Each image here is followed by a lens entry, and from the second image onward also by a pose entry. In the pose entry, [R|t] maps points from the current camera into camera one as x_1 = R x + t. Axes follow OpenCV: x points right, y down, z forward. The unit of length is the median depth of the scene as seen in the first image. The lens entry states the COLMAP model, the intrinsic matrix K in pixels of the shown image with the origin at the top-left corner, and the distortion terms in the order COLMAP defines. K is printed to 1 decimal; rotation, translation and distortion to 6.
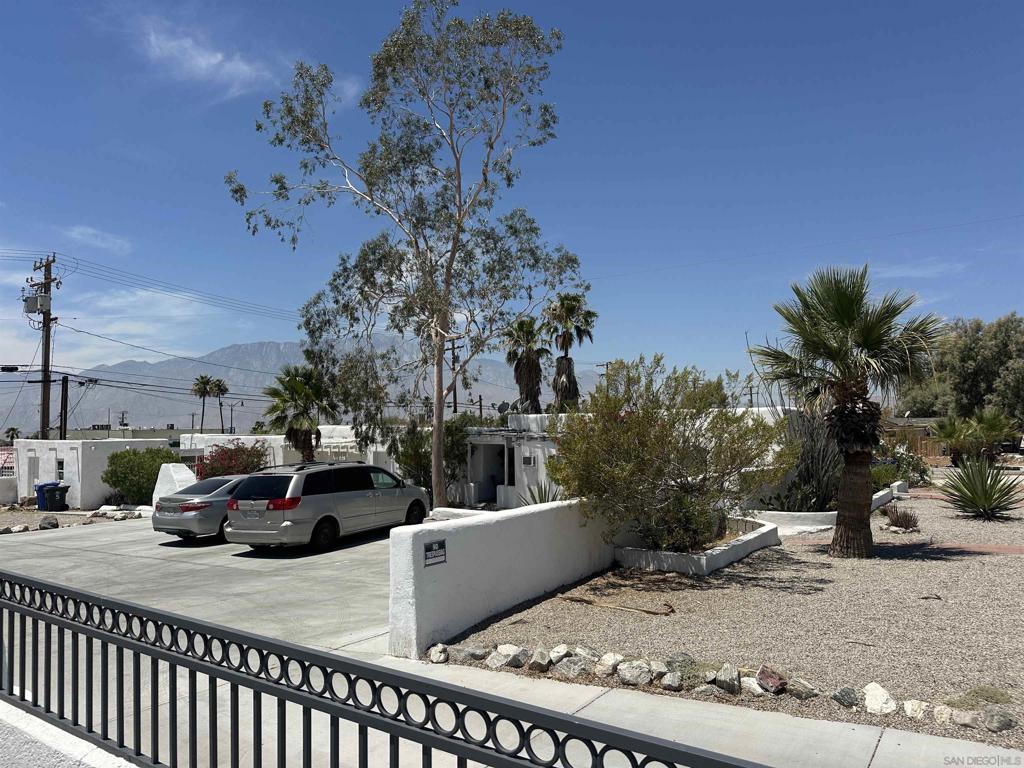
lens RADIAL K [[733.6, 0, 508.9], [0, 733.6, 404.7], [0, 0, 1]] dist [0.049187, -0.071969]
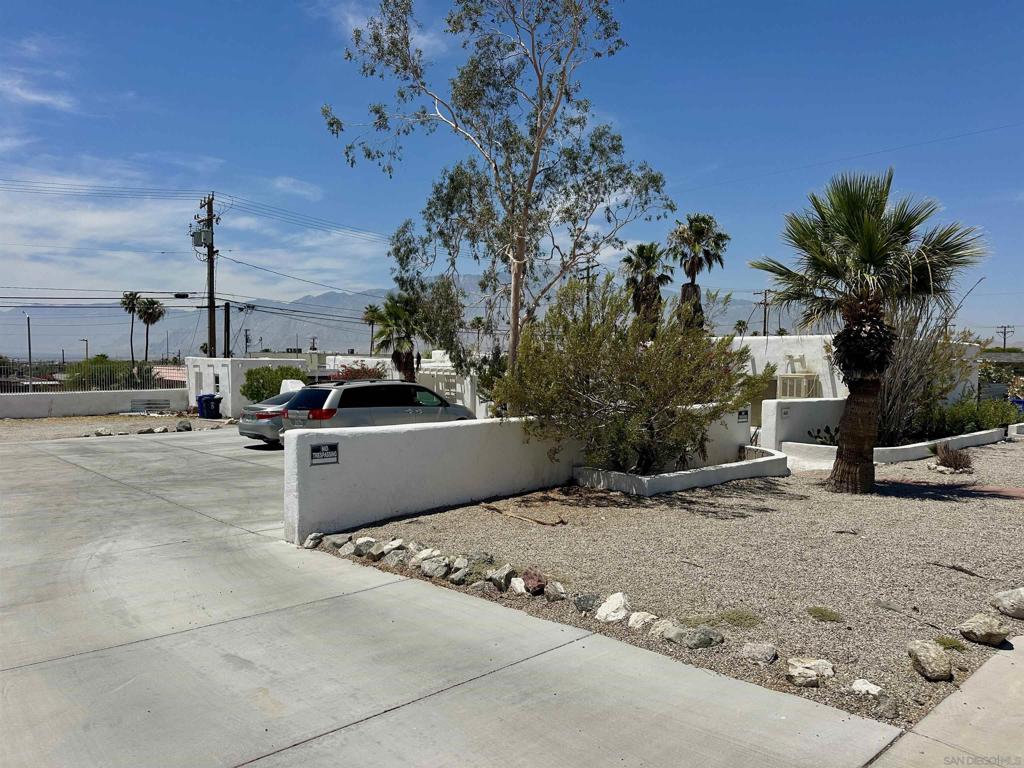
lens RADIAL K [[723.0, 0, 510.6], [0, 723.0, 419.5], [0, 0, 1]] dist [0.049496, -0.002831]
pose [[0.967866, 0.039862, -0.248288, 0.141715], [-0.011118, 0.993174, 0.116110, 0.006356], [0.251222, -0.109619, 0.961702, 0.007769]]
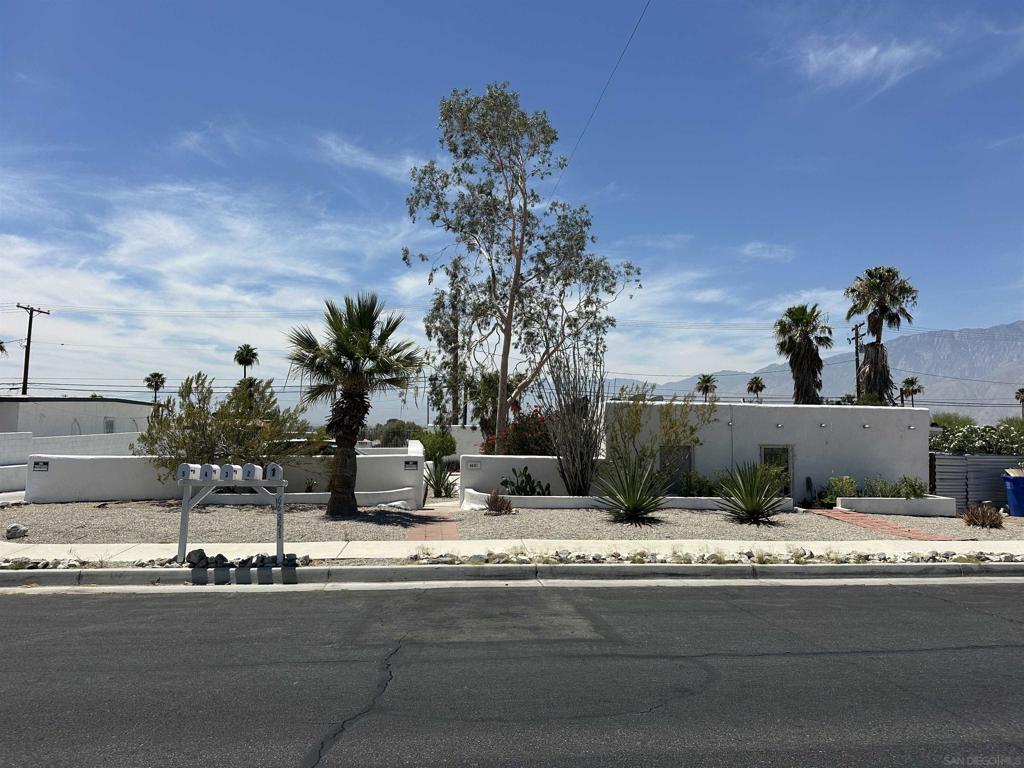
lens RADIAL K [[721.8, 0, 512.0], [0, 721.8, 384.0], [0, 0, 1]] dist [-0.004926, -0.005235]
pose [[0.629036, -0.021392, -0.777081, 0.736637], [0.005597, 0.999720, -0.022990, 0.001896], [0.777356, 0.010112, 0.628980, 0.204068]]
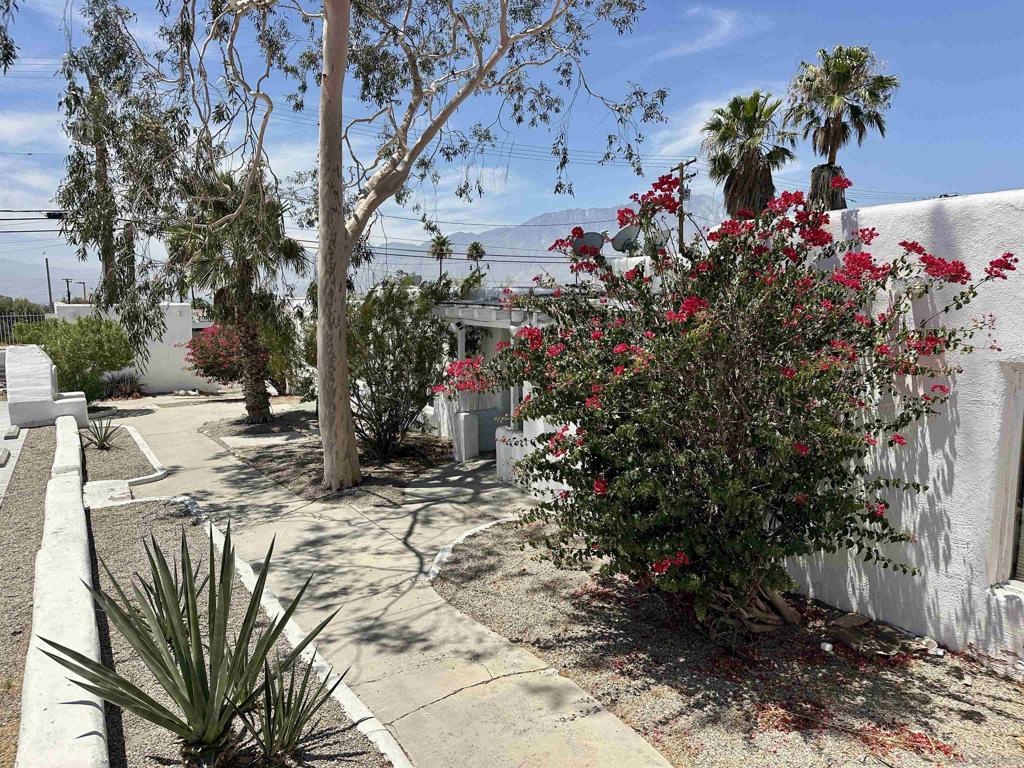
lens RADIAL K [[721.8, 0, 512.0], [0, 721.8, 384.0], [0, 0, 1]] dist [-0.004926, -0.005235]
pose [[0.906405, 0.054271, -0.418909, 0.152677], [0.012326, 0.987892, 0.154654, 0.023492], [0.422230, -0.145342, 0.894761, 0.564651]]
